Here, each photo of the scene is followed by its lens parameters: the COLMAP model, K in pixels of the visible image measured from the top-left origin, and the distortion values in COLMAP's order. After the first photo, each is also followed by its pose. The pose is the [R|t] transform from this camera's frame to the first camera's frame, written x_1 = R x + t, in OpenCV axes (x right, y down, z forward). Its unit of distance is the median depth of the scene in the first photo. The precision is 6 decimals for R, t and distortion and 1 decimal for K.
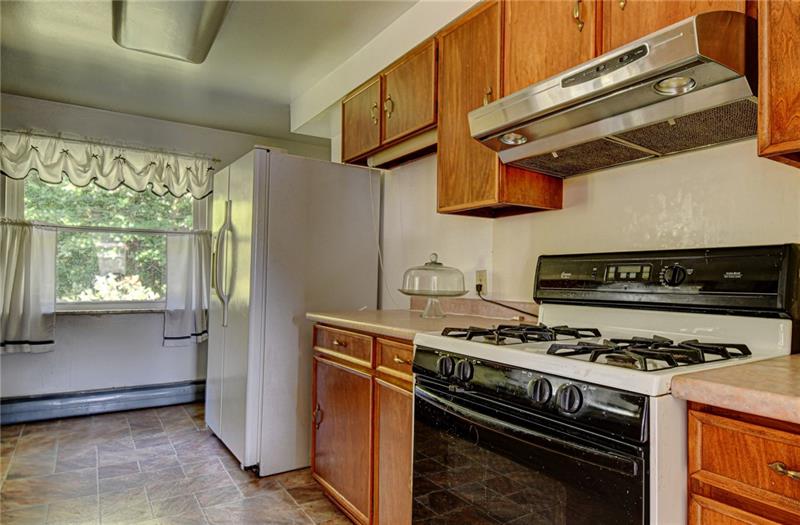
lens RADIAL K [[486.3, 0, 400.0], [0, 486.3, 264.7], [0, 0, 1]] dist [0.000695, -0.003655]
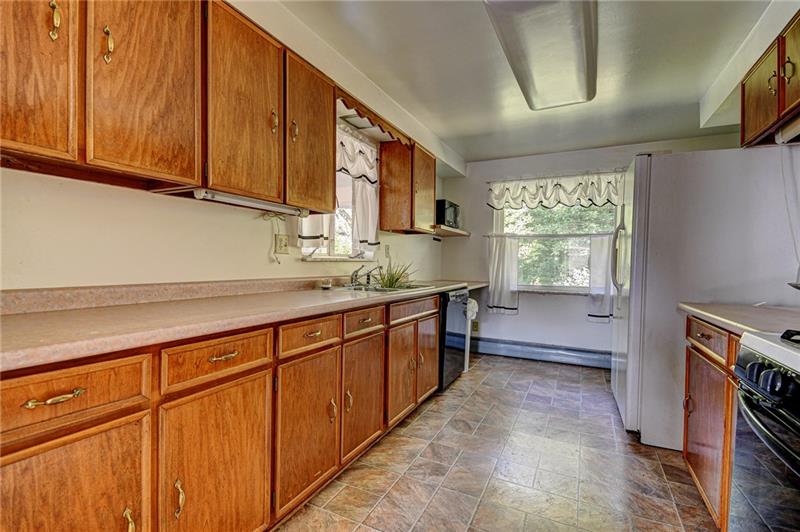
lens RADIAL K [[367.9, 0, 398.8], [0, 367.9, 267.2], [0, 0, 1]] dist [-0.003682, -0.002337]
pose [[0.508539, 0.003868, -0.861030, 0.132356], [0.011370, 0.999873, 0.011207, 0.004679], [0.860964, -0.015489, 0.508430, 0.061383]]
